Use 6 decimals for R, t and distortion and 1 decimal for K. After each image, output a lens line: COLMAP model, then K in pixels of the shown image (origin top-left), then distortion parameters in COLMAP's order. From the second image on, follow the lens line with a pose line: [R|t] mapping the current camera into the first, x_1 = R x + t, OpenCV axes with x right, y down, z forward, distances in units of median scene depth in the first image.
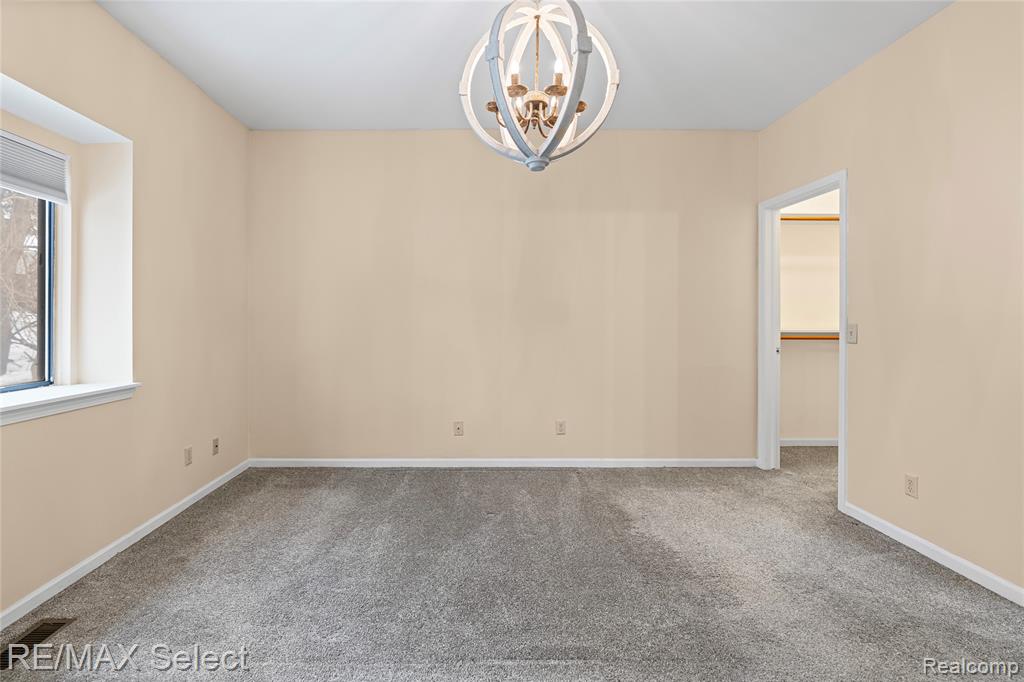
lens RADIAL K [[462.4, 0, 513.1], [0, 462.4, 323.1], [0, 0, 1]] dist [-0.005403, 0.001518]
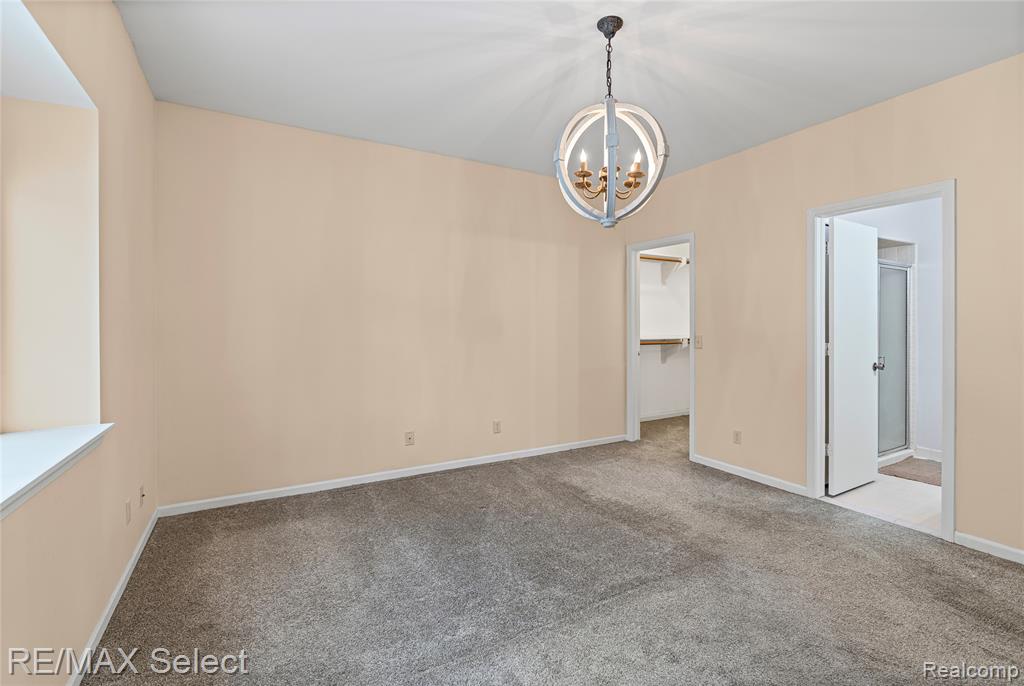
lens RADIAL K [[462.4, 0, 513.1], [0, 462.4, 325.1], [0, 0, 1]] dist [-0.005403, 0.001518]
pose [[0.868380, -0.000019, 0.495898, -0.522908], [-0.001629, 0.999994, 0.002889, -0.033946], [-0.495896, -0.003317, 0.868376, -0.008426]]
